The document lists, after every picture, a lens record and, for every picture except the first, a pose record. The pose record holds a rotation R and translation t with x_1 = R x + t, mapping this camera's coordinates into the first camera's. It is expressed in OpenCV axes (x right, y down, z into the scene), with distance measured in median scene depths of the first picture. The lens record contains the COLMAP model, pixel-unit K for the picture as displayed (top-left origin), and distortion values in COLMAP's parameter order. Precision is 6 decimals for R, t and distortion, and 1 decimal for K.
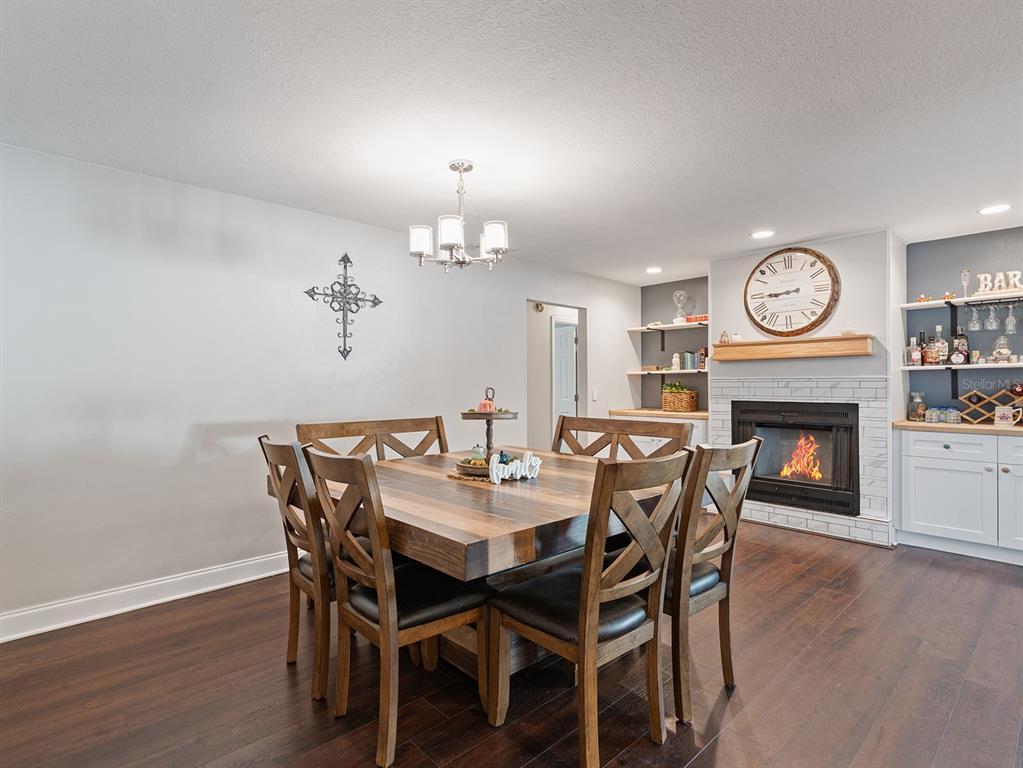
lens RADIAL K [[525.6, 0, 513.1], [0, 525.6, 381.9], [0, 0, 1]] dist [-0.006292, 0.003501]
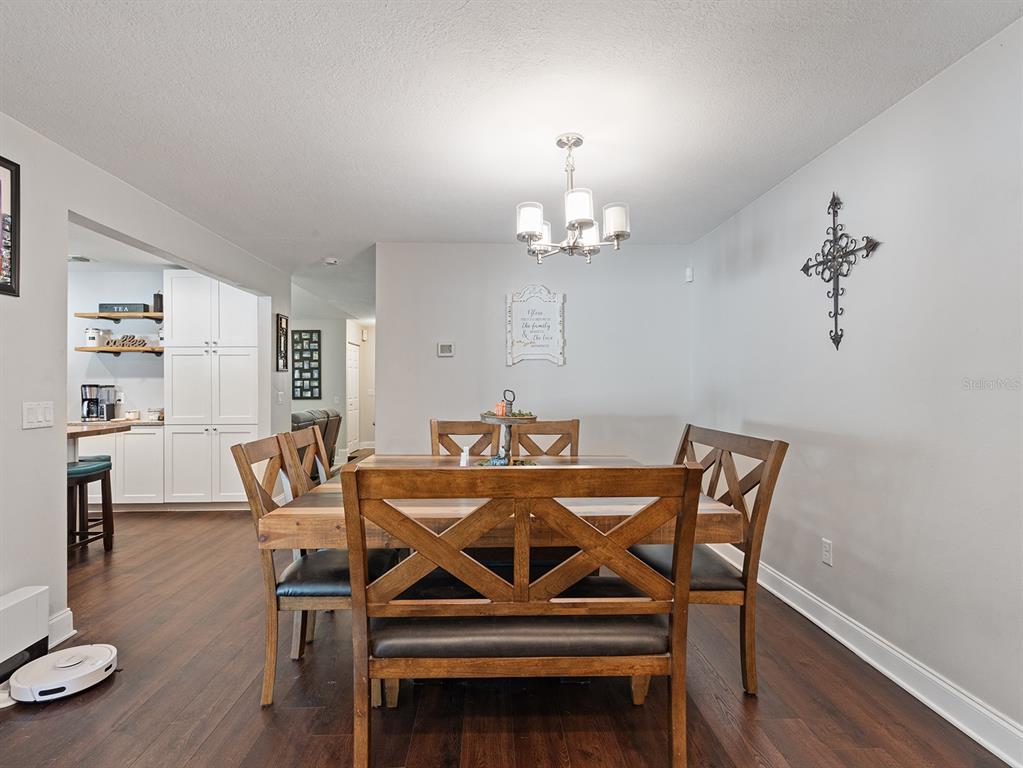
lens RADIAL K [[525.6, 0, 507.3], [0, 525.6, 384.2], [0, 0, 1]] dist [-0.006292, 0.003501]
pose [[-0.660568, 0.002408, -0.750762, 0.477509], [0.009925, 0.999935, -0.005525, 0.003165], [0.750700, -0.011101, -0.660550, 1.130825]]
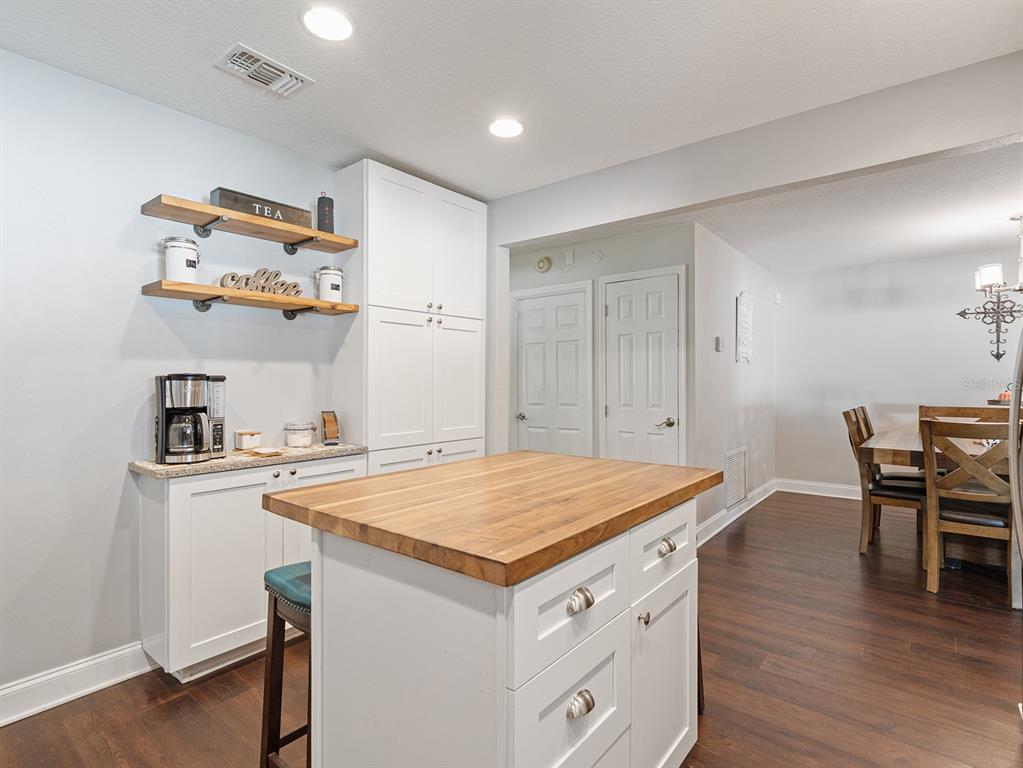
lens RADIAL K [[525.6, 0, 511.5], [0, 525.6, 383.2], [0, 0, 1]] dist [-0.006292, 0.003501]
pose [[0.133190, 0.008420, -0.991055, 0.783235], [0.005777, 0.999940, 0.009272, -0.007364], [0.991074, -0.006960, 0.133133, -0.338500]]
